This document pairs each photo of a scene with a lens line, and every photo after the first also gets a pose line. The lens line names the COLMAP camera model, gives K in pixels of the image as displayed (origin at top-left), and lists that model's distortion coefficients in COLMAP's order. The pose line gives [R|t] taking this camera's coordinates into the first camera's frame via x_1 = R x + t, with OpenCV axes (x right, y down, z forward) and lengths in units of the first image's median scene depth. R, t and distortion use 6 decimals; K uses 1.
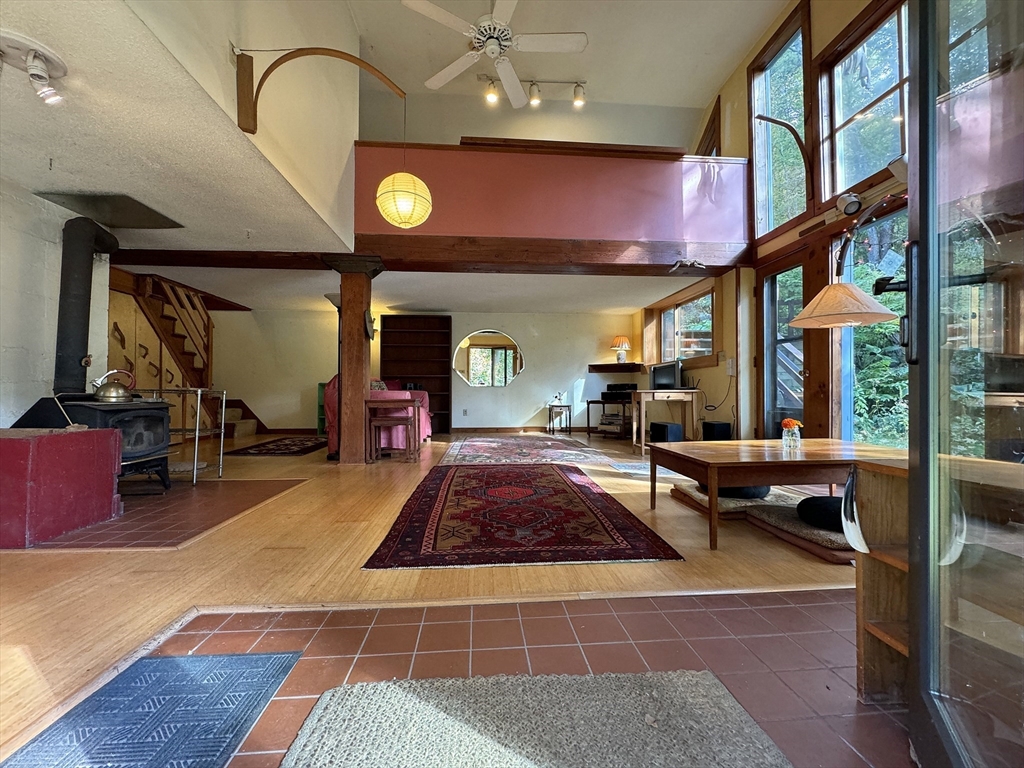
lens RADIAL K [[410.7, 0, 491.1], [0, 410.7, 385.9], [0, 0, 1]] dist [-0.000913, -0.000430]
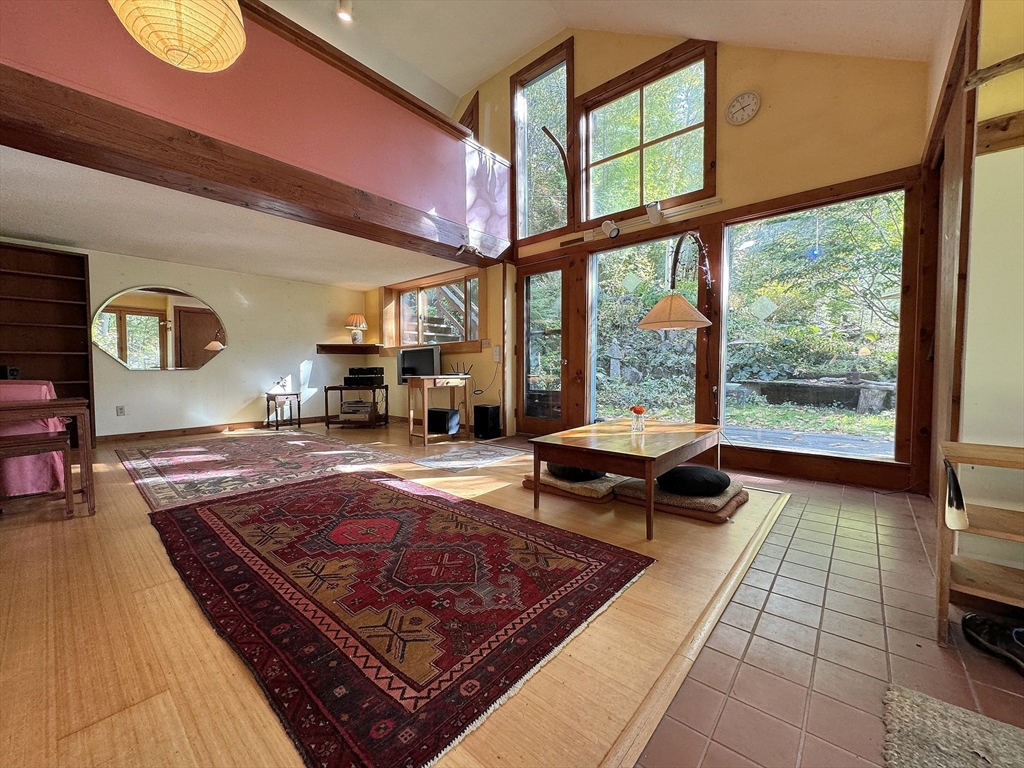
lens RADIAL K [[410.7, 0, 509.3], [0, 410.7, 386.3], [0, 0, 1]] dist [-0.000913, -0.000430]
pose [[0.703034, -0.032361, 0.710420, -0.184274], [-0.003763, 0.998781, 0.049219, -0.016128], [-0.711146, -0.037276, 0.702055, 0.227290]]
